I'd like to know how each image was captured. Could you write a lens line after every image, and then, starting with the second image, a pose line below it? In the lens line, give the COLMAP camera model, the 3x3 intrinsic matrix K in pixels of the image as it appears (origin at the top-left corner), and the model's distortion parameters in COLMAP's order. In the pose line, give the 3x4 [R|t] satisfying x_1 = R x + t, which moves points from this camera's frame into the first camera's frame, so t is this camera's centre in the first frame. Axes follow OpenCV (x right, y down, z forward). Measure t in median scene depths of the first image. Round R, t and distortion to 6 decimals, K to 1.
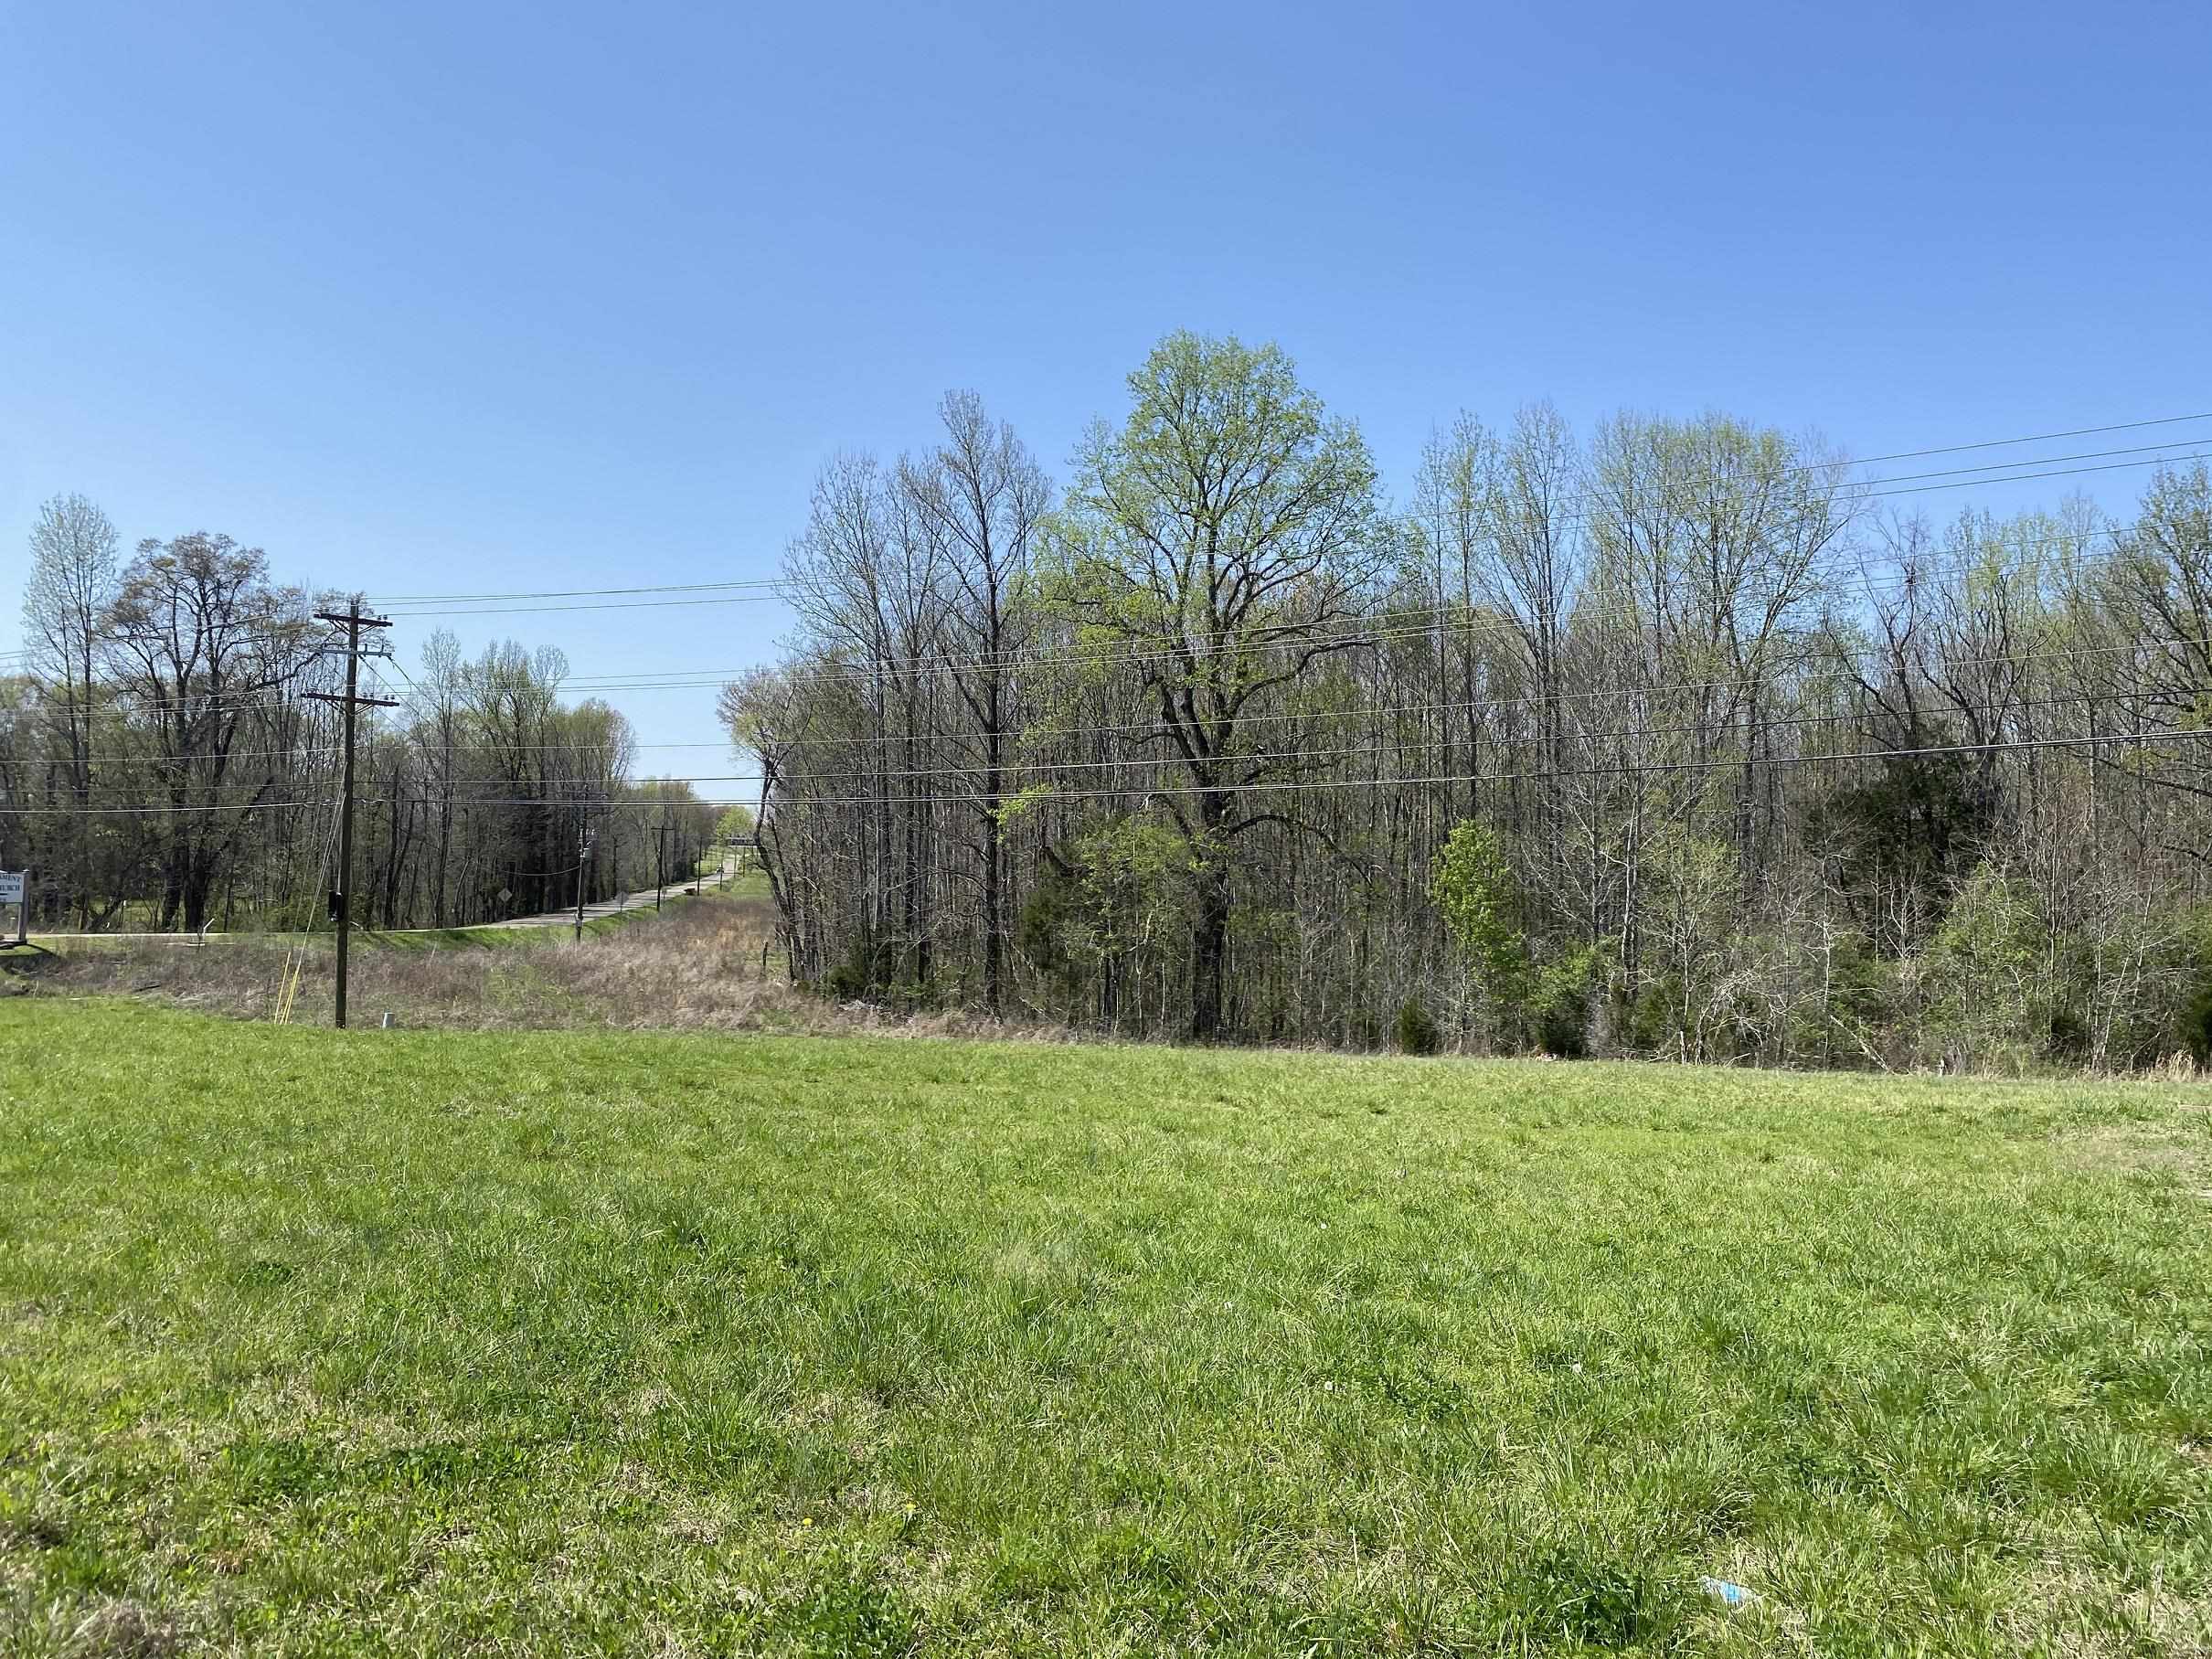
lens RADIAL K [[1678.6, 0, 1088.0], [0, 1678.6, 831.0], [0, 0, 1]] dist [0.033603, -0.030737]
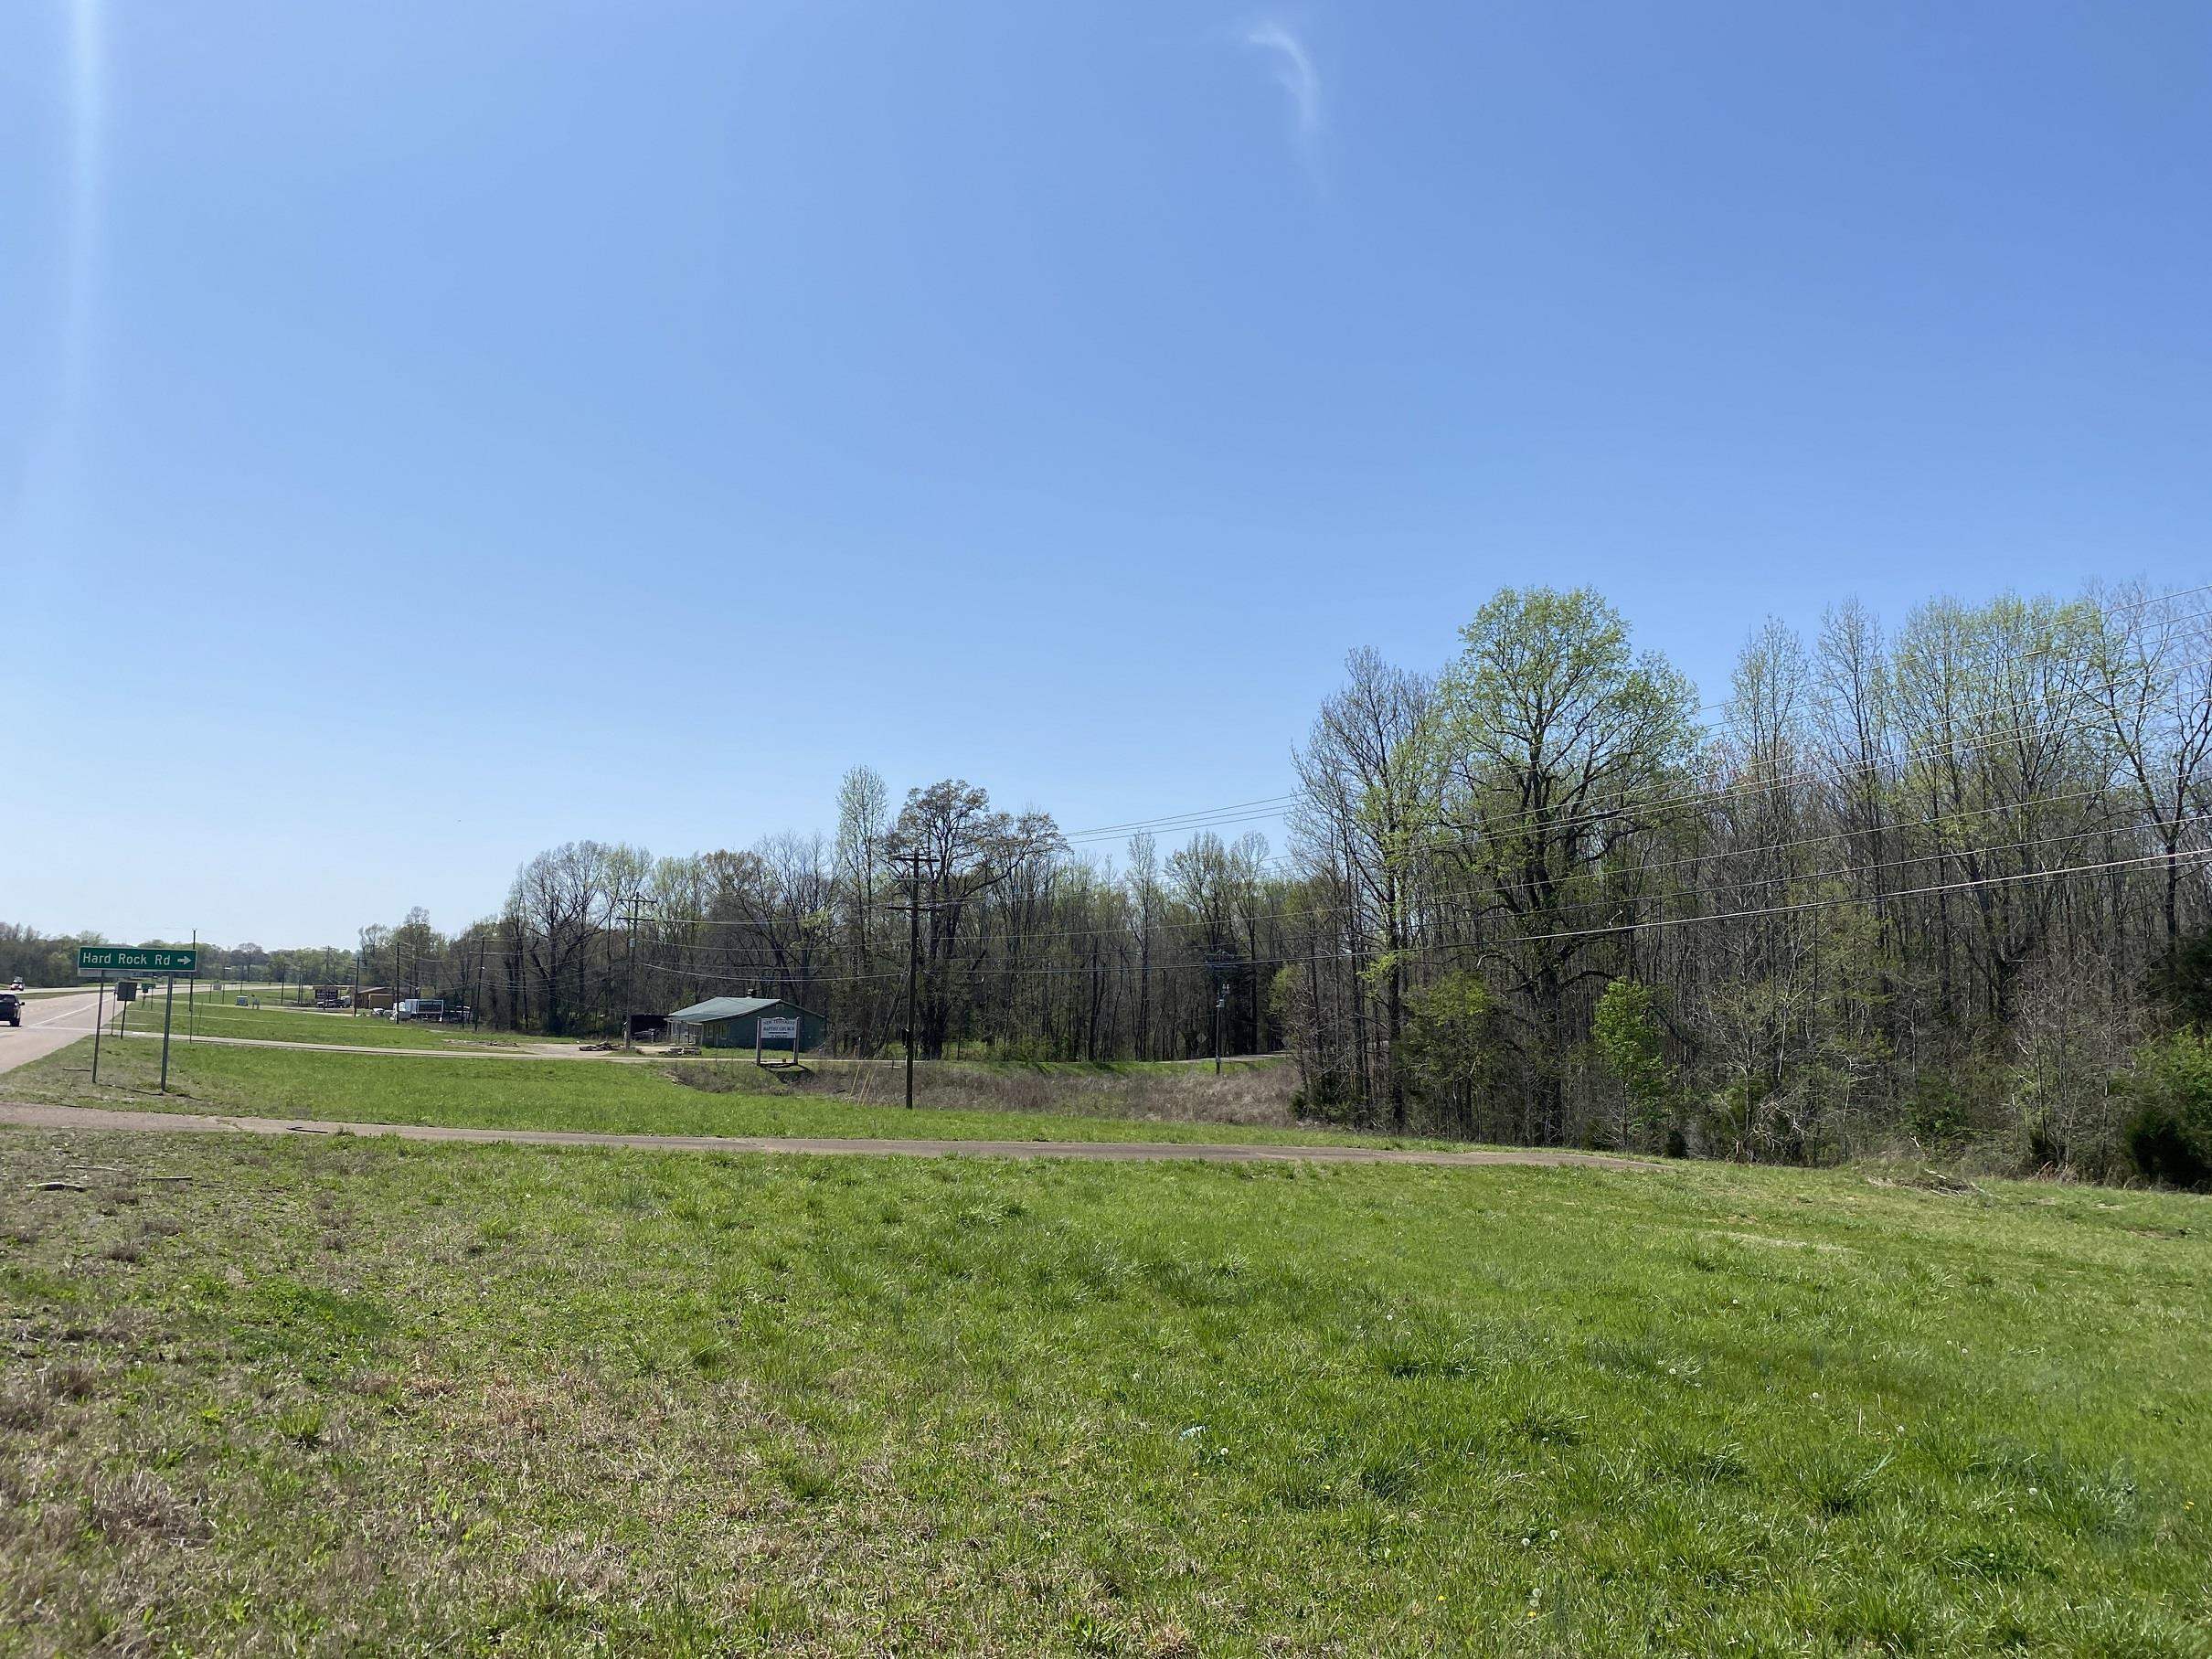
lens RADIAL K [[1678.6, 0, 1088.0], [0, 1678.6, 831.0], [0, 0, 1]] dist [0.033603, -0.030737]
pose [[0.871439, -0.057631, -0.487107, 0.374934], [0.014671, 0.995692, -0.091556, -0.002692], [0.490284, 0.072639, 0.868530, -0.240352]]
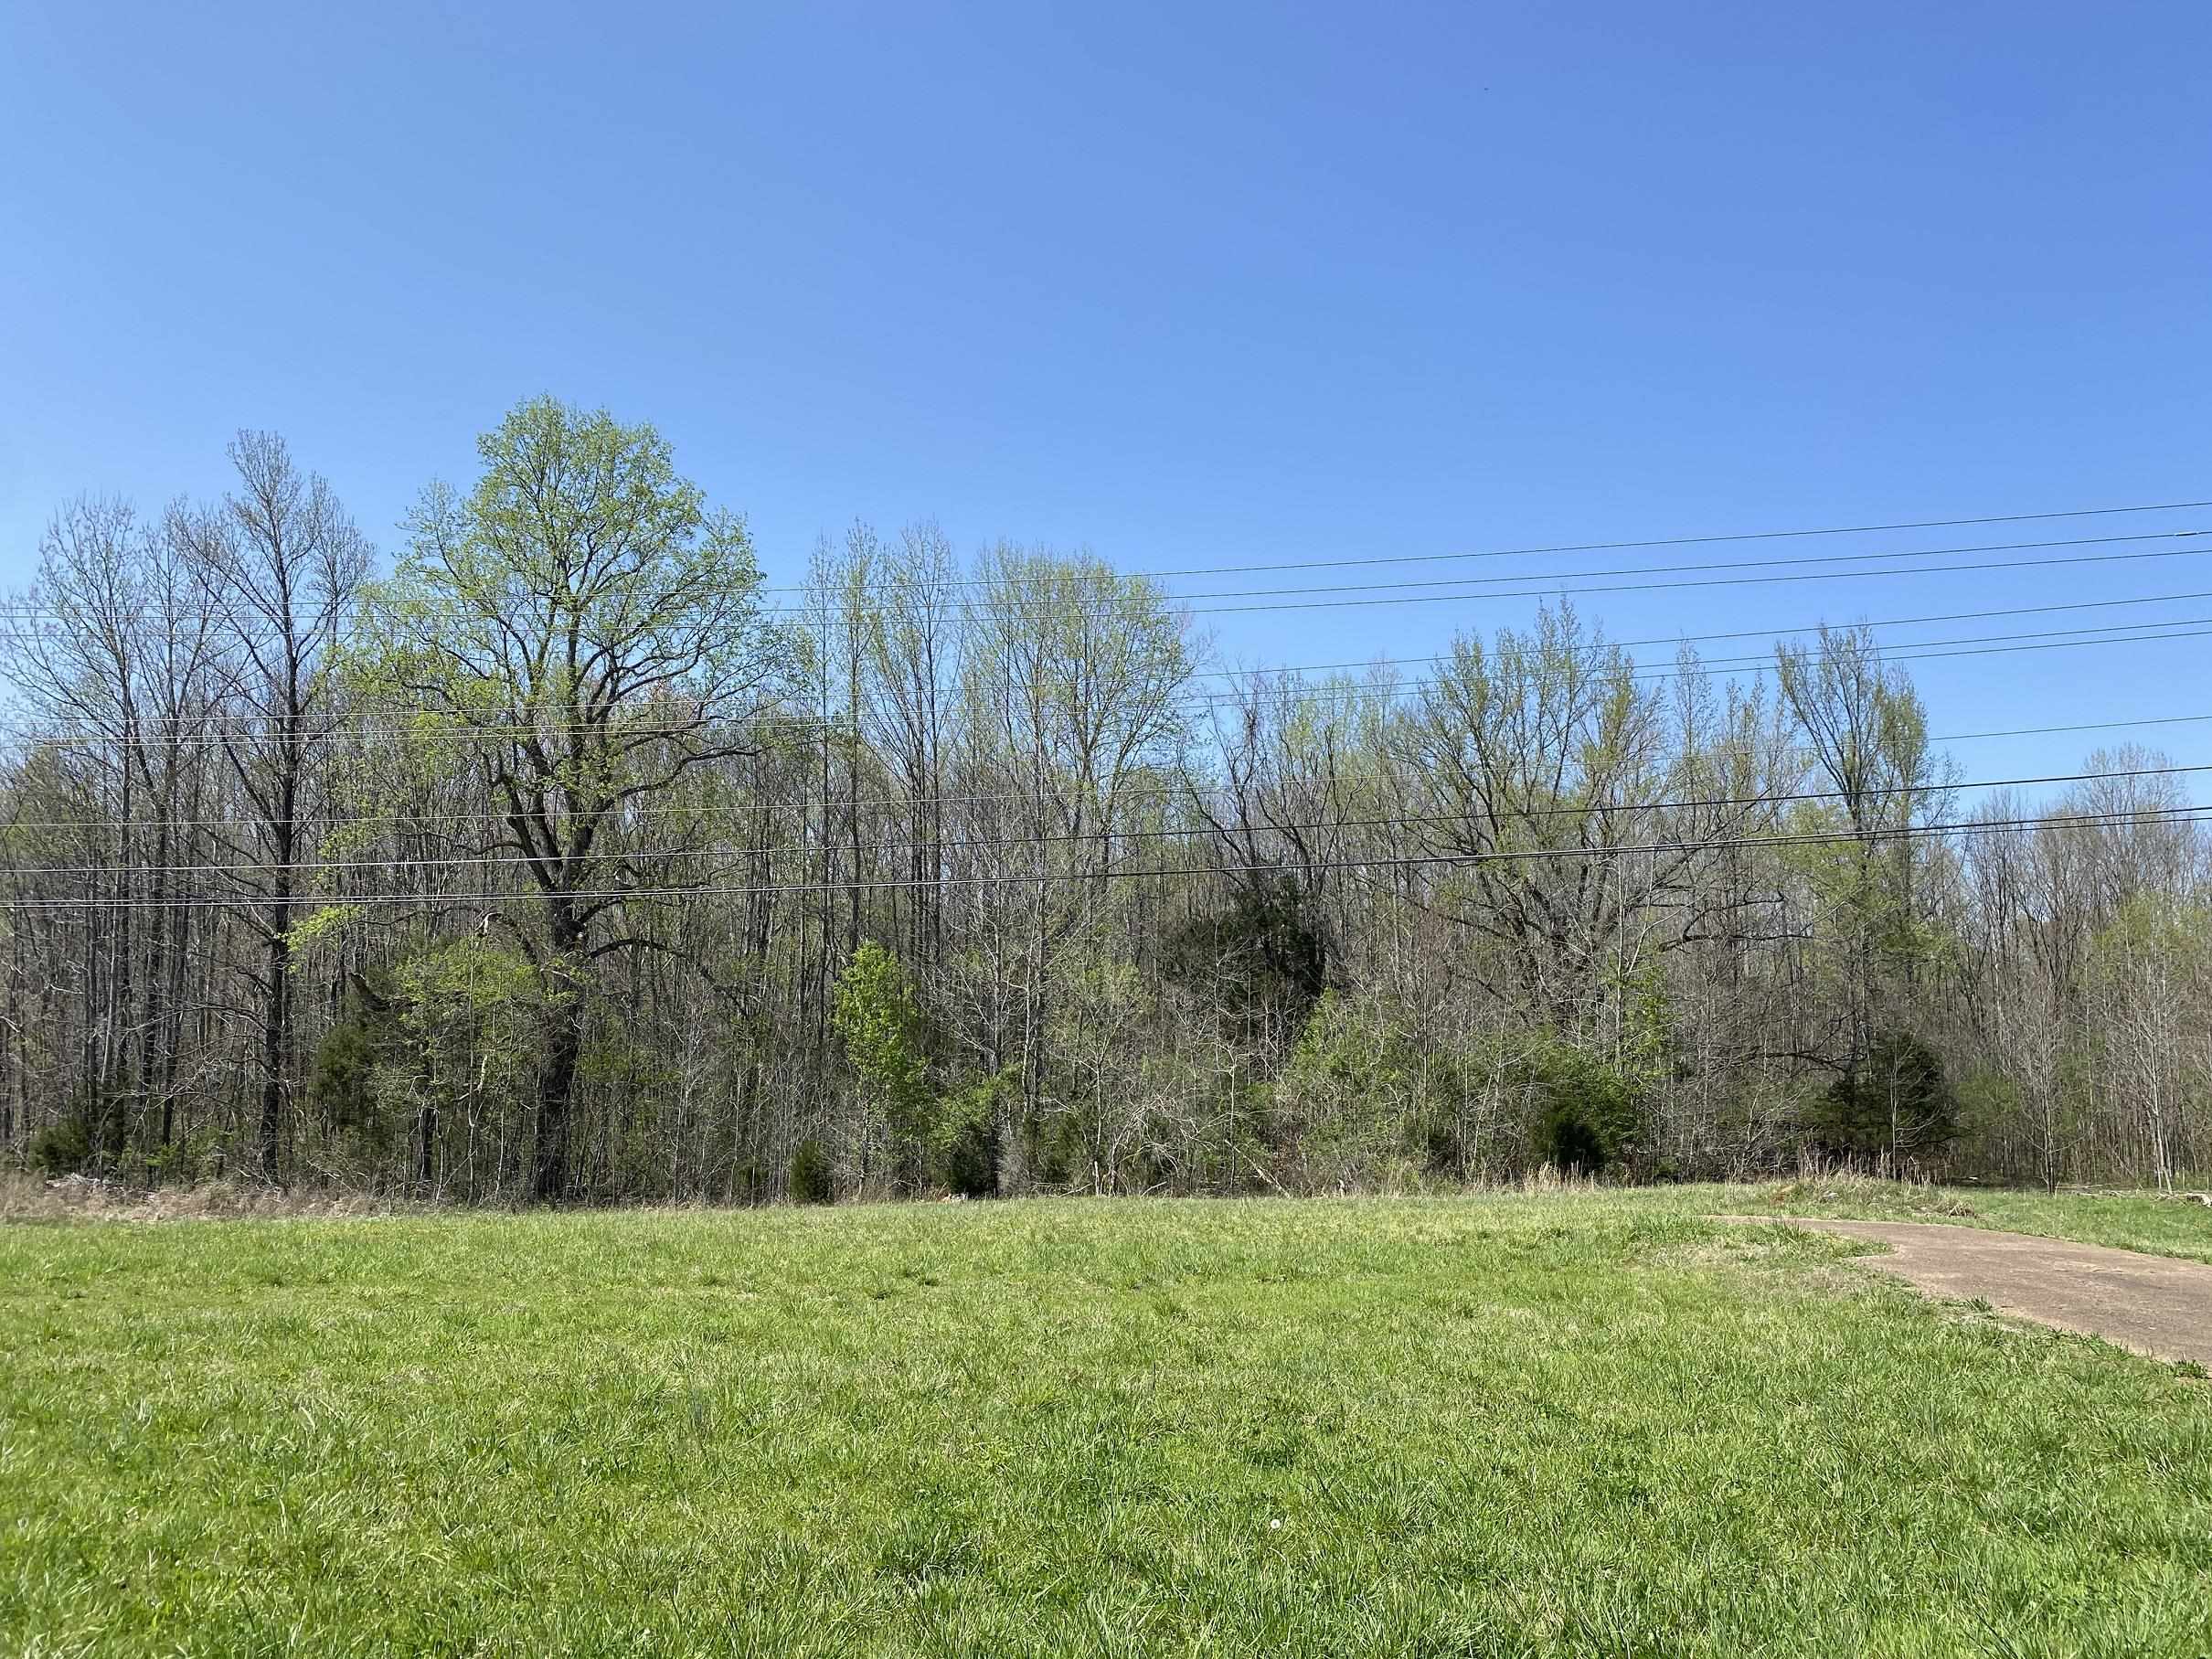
lens RADIAL K [[1671.7, 0, 1101.1], [0, 1671.7, 815.5], [0, 0, 1]] dist [0.080792, -0.128626]
pose [[0.914846, 0.040037, 0.401813, -0.025378], [-0.002050, 0.995520, -0.094527, 0.008965], [-0.403797, 0.085654, 0.910830, 0.083023]]
